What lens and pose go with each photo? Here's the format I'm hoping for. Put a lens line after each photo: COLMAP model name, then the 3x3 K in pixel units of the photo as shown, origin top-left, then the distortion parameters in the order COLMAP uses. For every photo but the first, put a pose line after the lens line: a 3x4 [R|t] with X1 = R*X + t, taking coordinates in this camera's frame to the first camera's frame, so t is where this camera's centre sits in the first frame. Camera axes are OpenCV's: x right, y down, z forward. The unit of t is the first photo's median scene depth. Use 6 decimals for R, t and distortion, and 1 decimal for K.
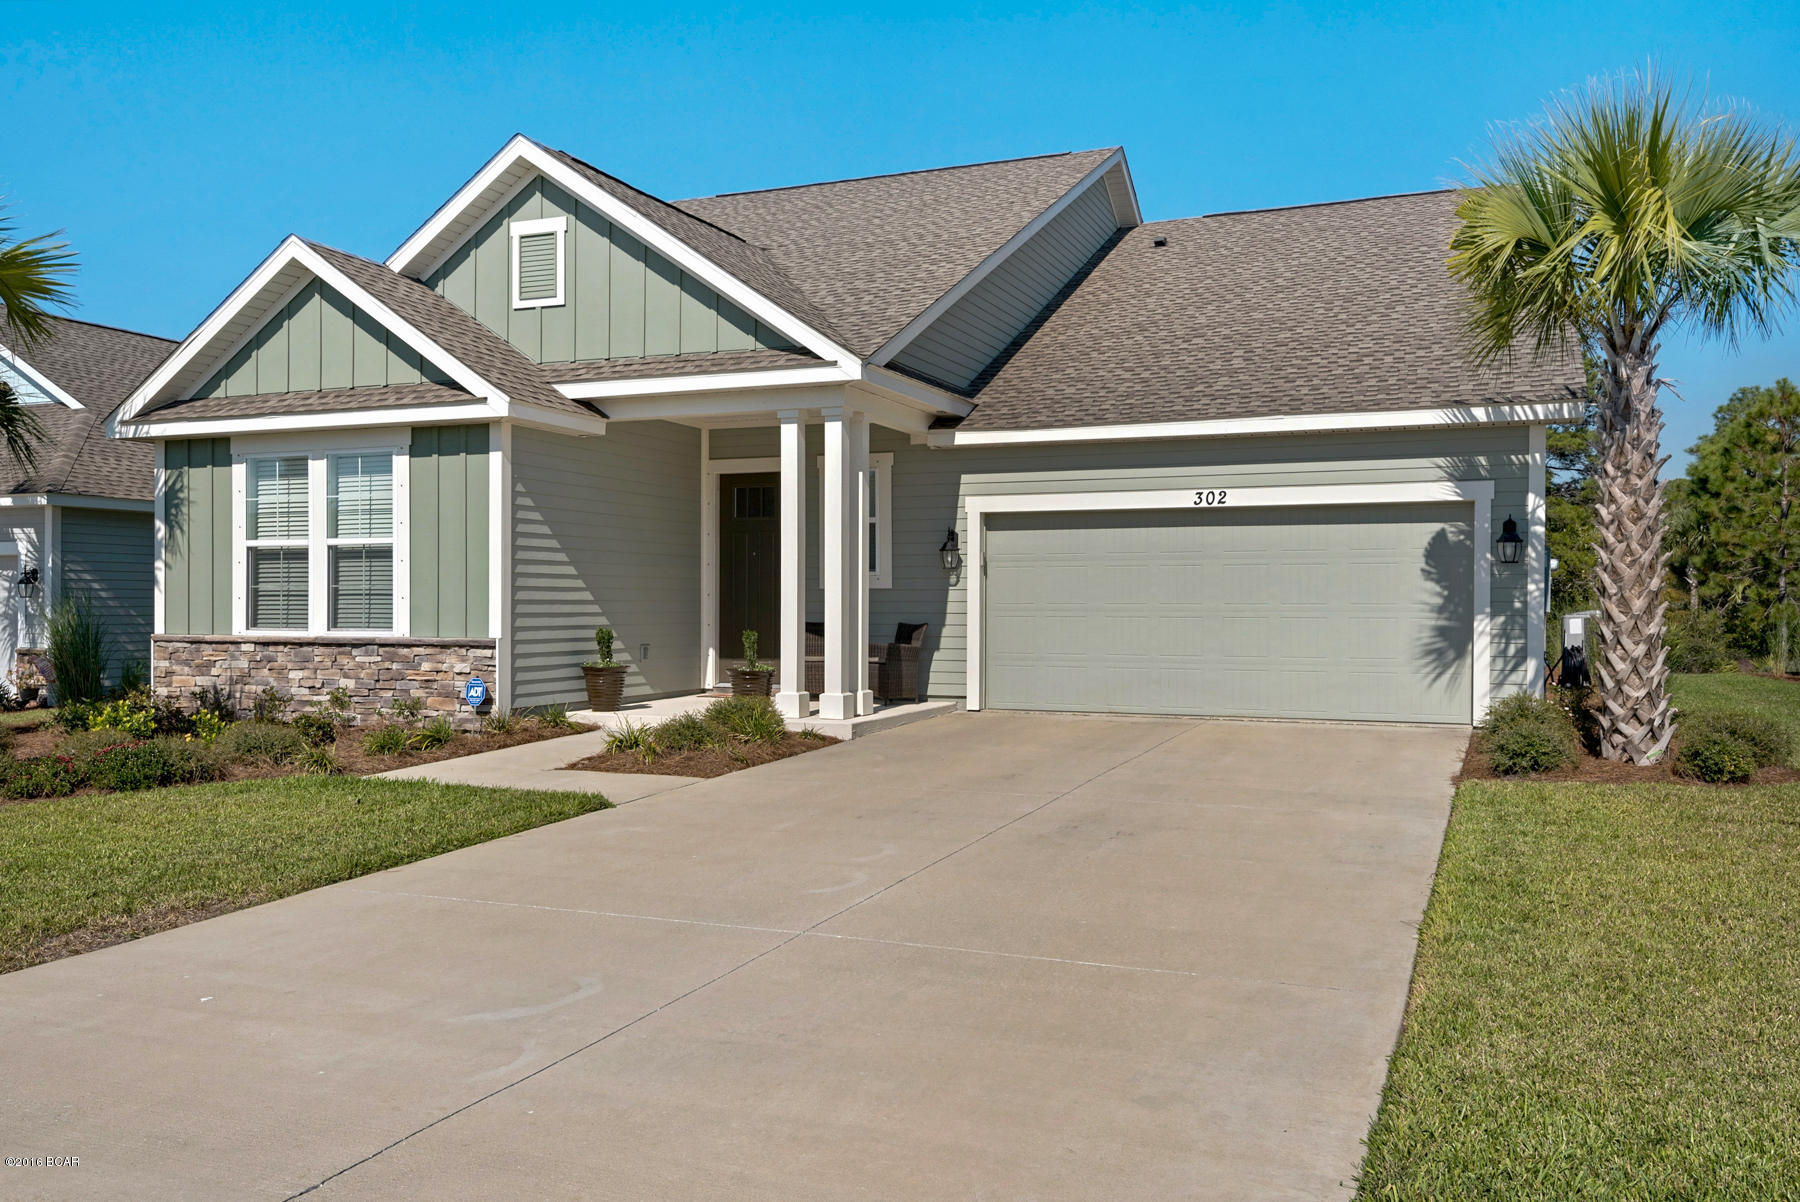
lens RADIAL K [[1433.5, 0, 867.0], [0, 1433.5, 597.3], [0, 0, 1]] dist [0.004308, 0.027201]
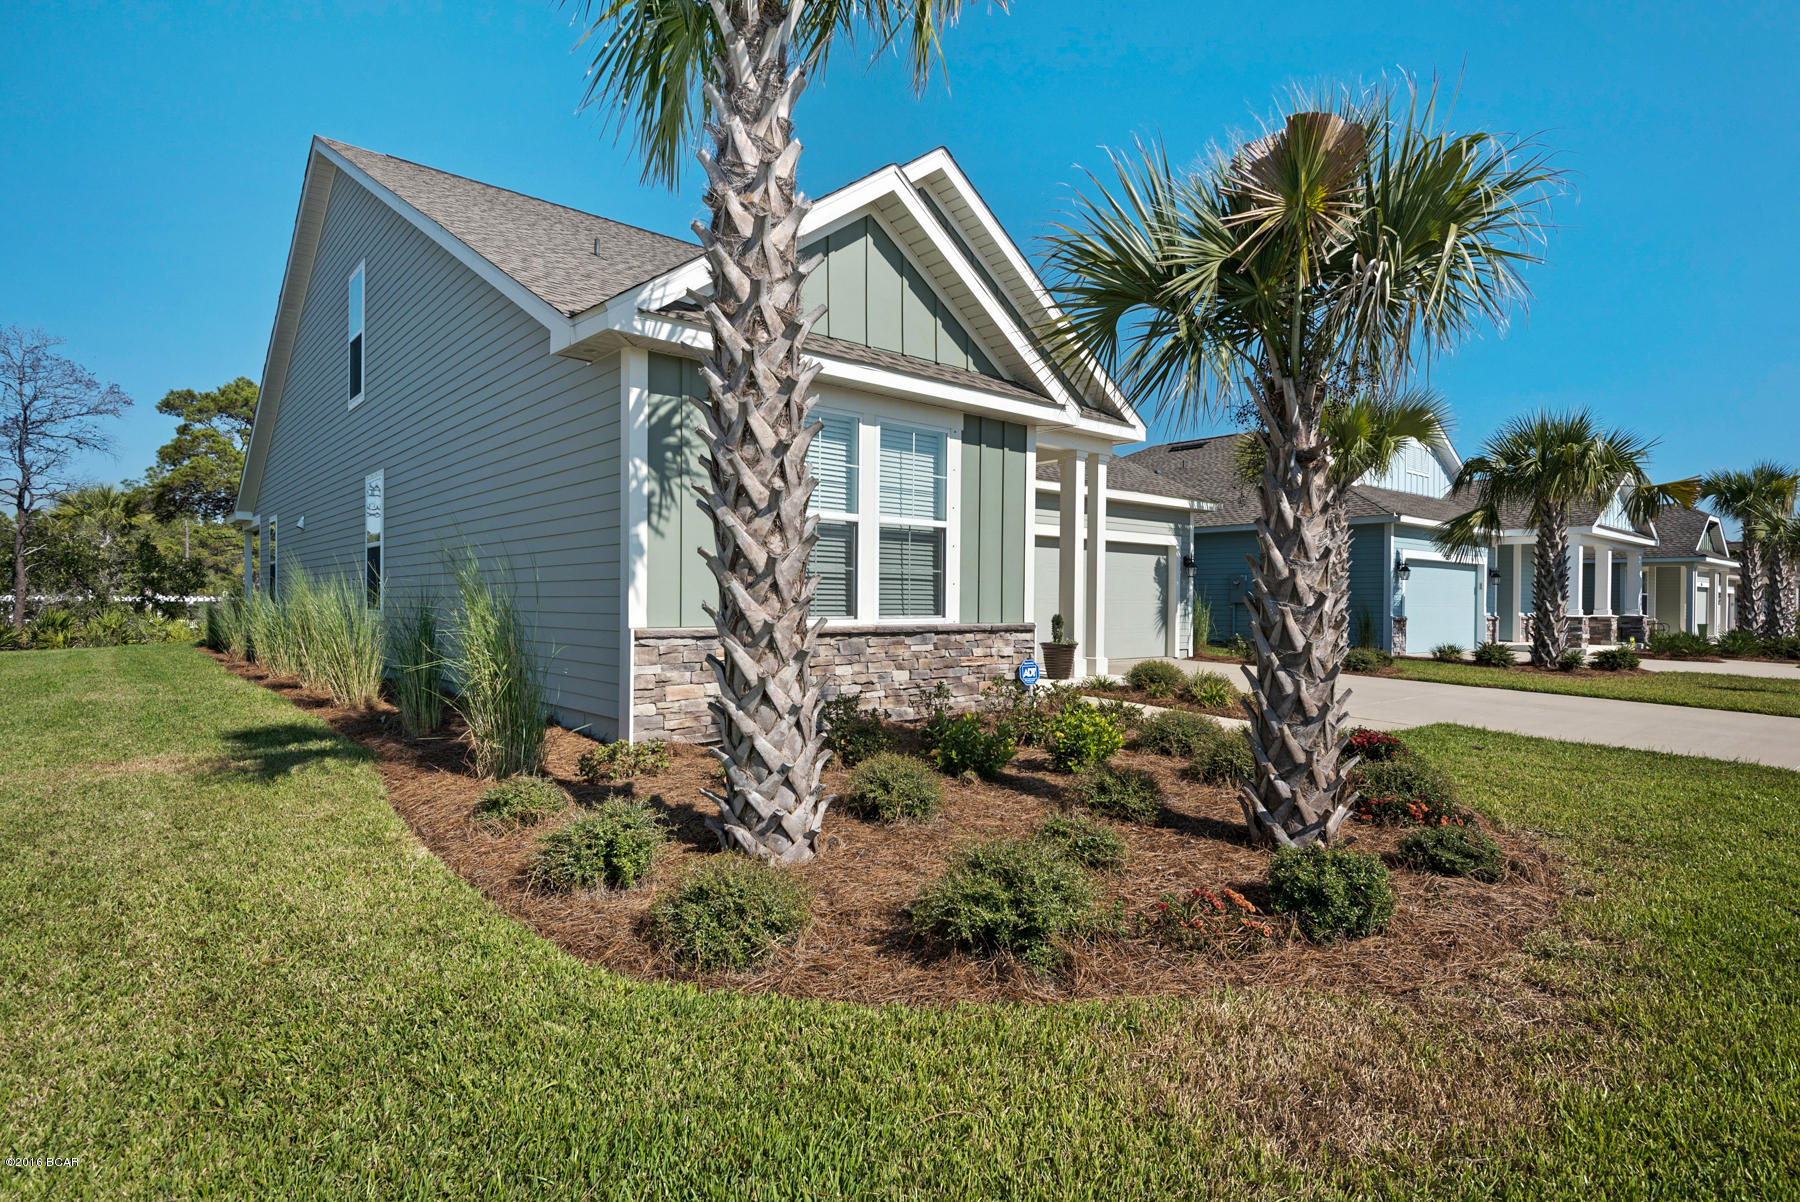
lens RADIAL K [[950.4, 0, 894.2], [0, 950.4, 607.7], [0, 0, 1]] dist [0.017267, -0.005592]
pose [[0.436479, -0.003815, 0.899706, -0.904540], [-0.013147, 0.999857, 0.010618, 0.009975], [-0.899618, -0.016463, 0.436366, 0.730543]]
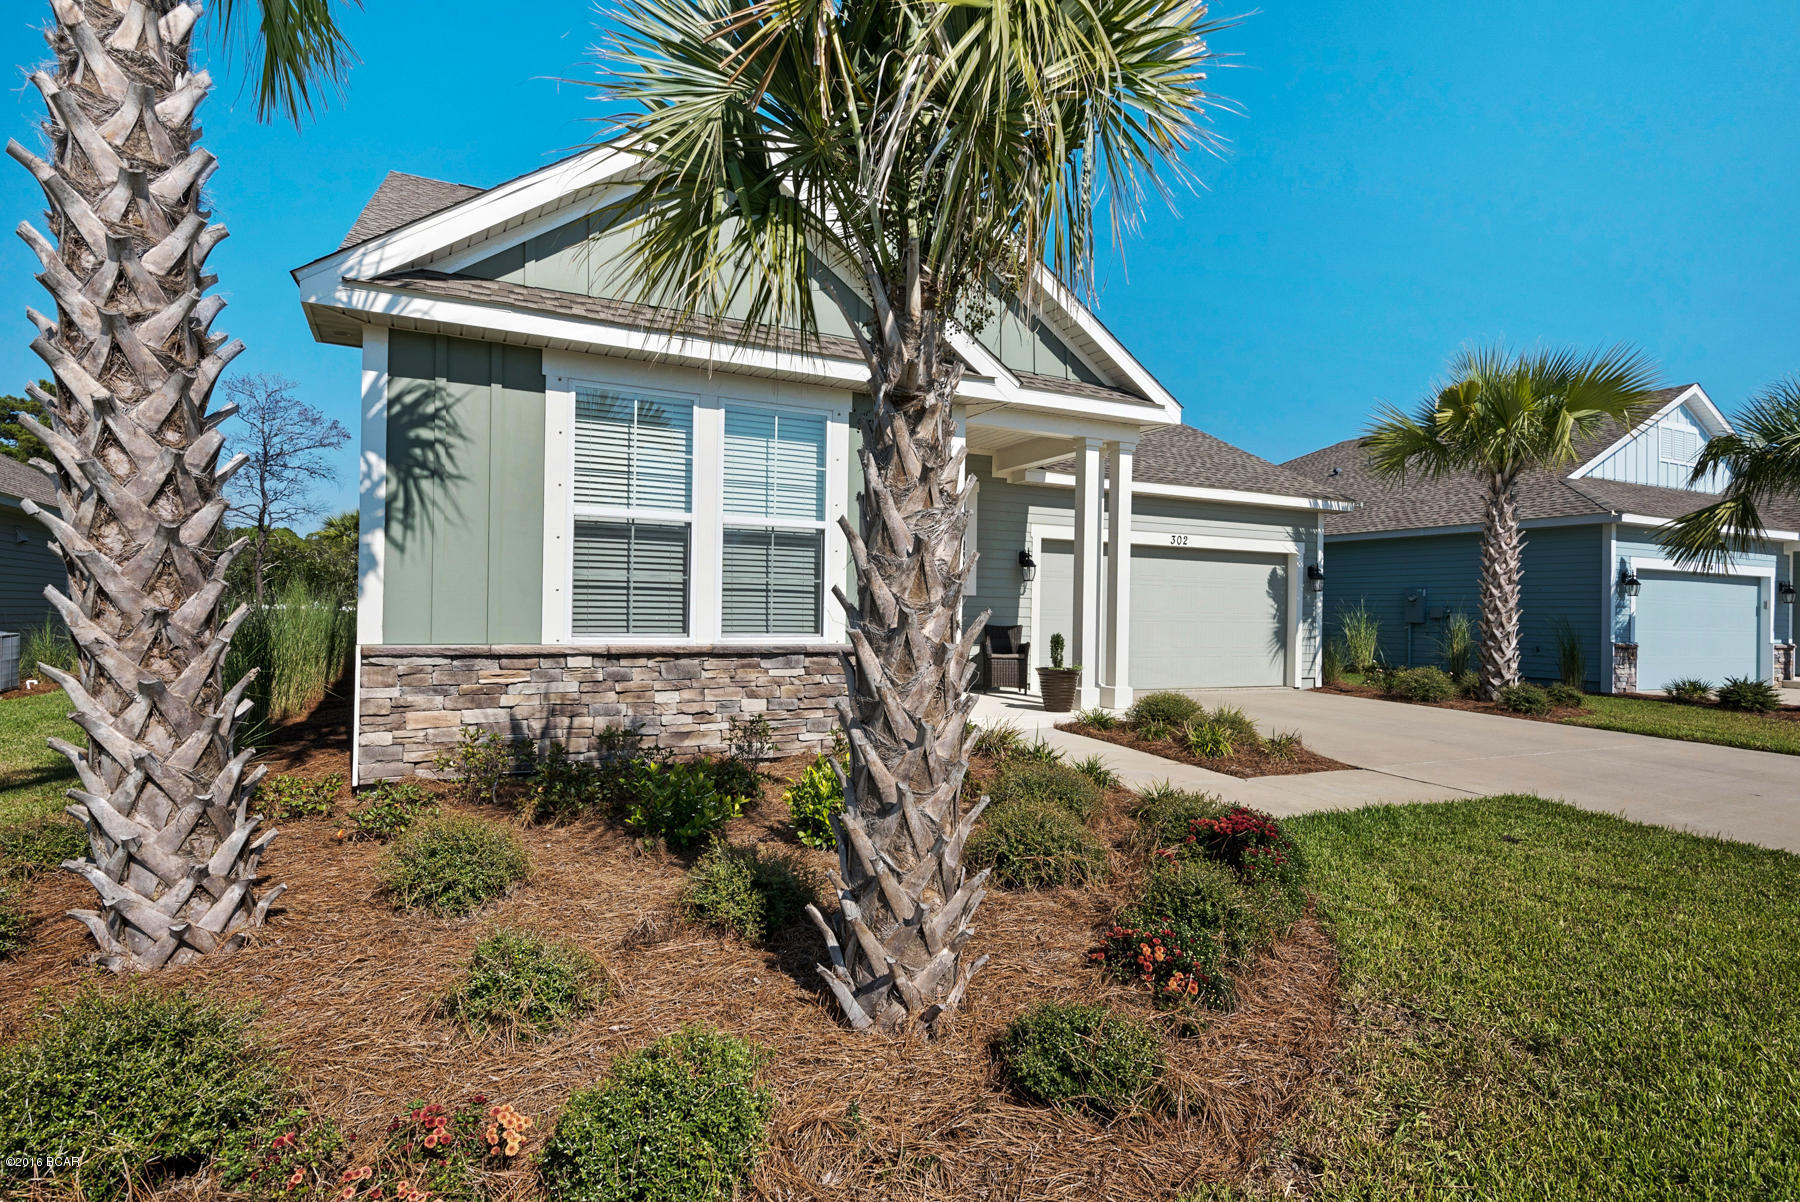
lens RADIAL K [[950.4, 0, 894.5], [0, 950.4, 601.1], [0, 0, 1]] dist [0.017267, -0.005592]
pose [[0.642790, 0.019099, 0.765804, -0.699511], [-0.020282, 0.999763, -0.007909, 0.006580], [-0.765774, -0.010448, 0.643025, 0.607337]]
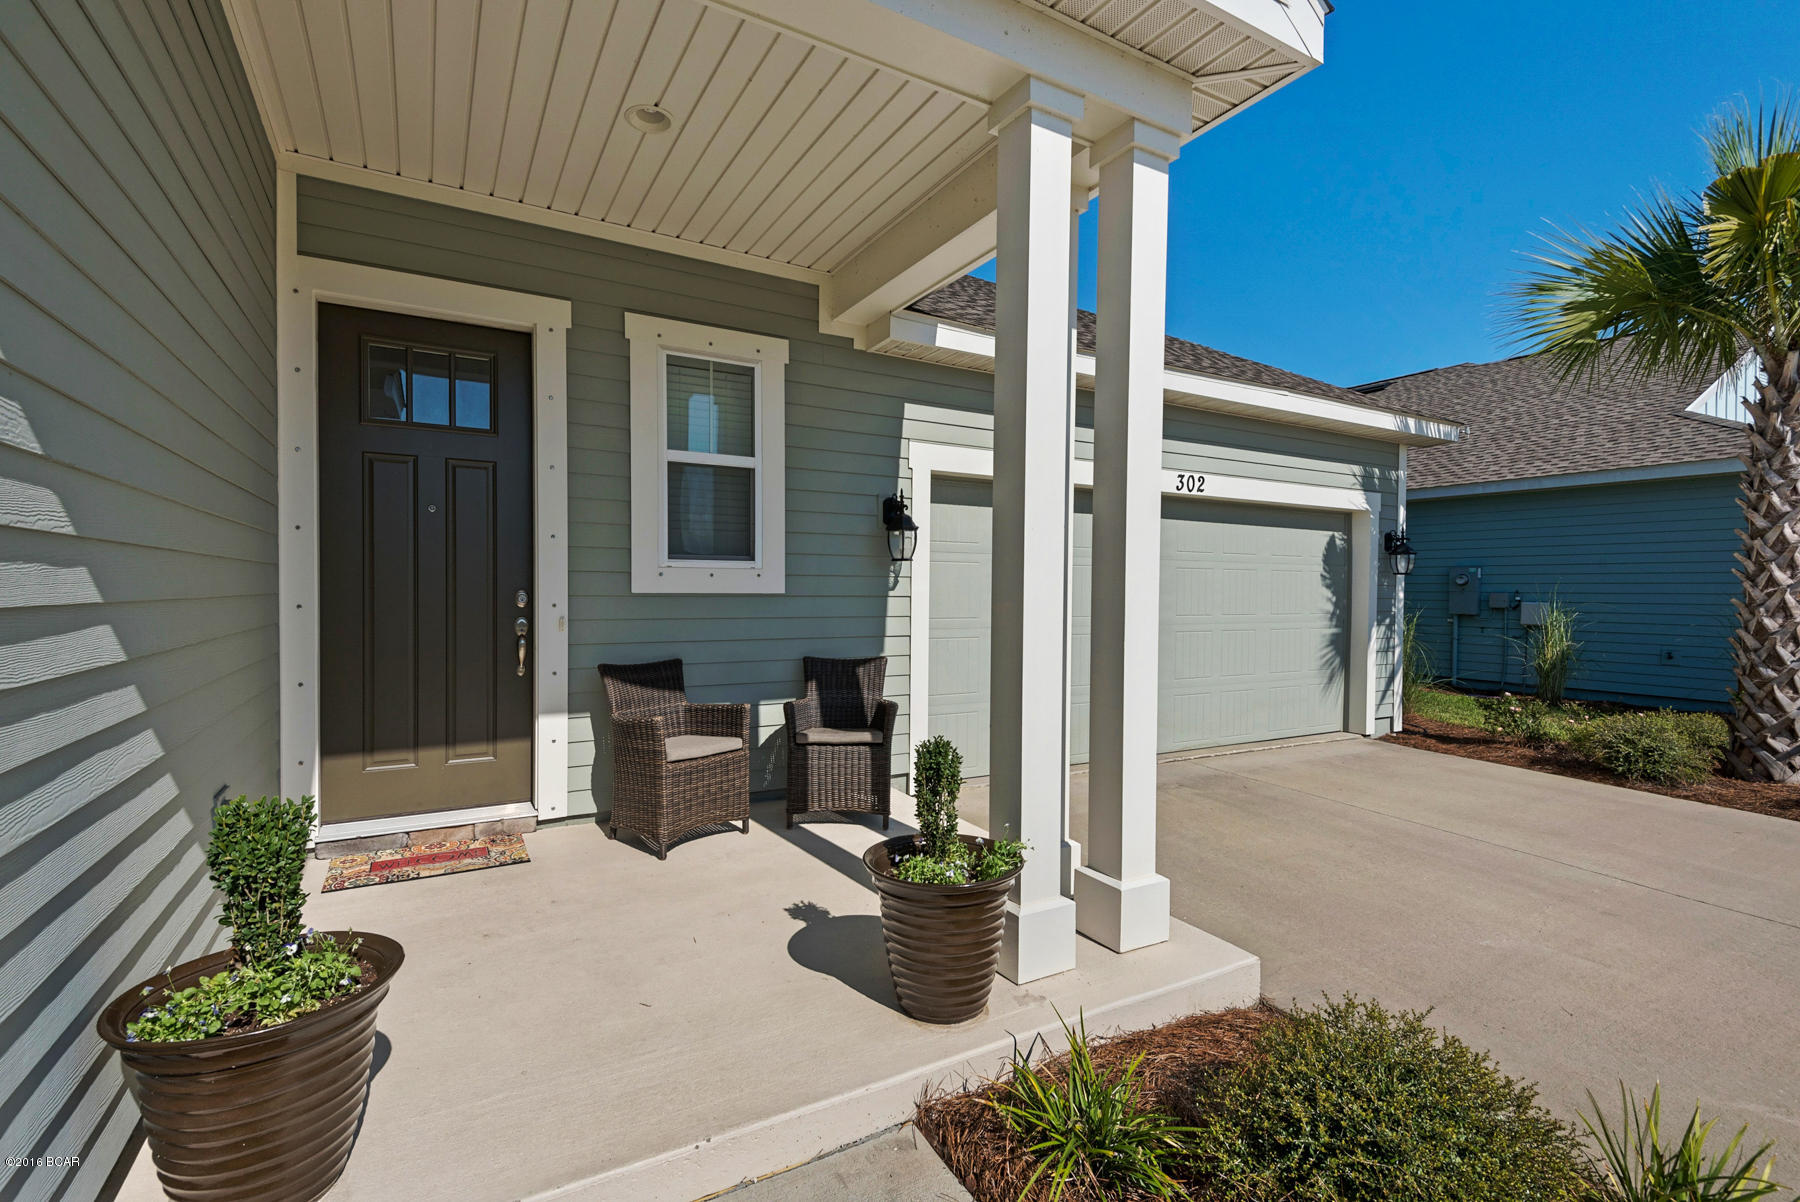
lens RADIAL K [[828.5, 0, 902.0], [0, 828.5, 597.3], [0, 0, 1]] dist [0.010489, -0.001183]
pose [[0.593474, -0.005996, 0.804831, -0.231192], [-0.012805, 0.999775, 0.016890, -0.011821], [-0.804751, -0.020330, 0.593264, 0.867685]]
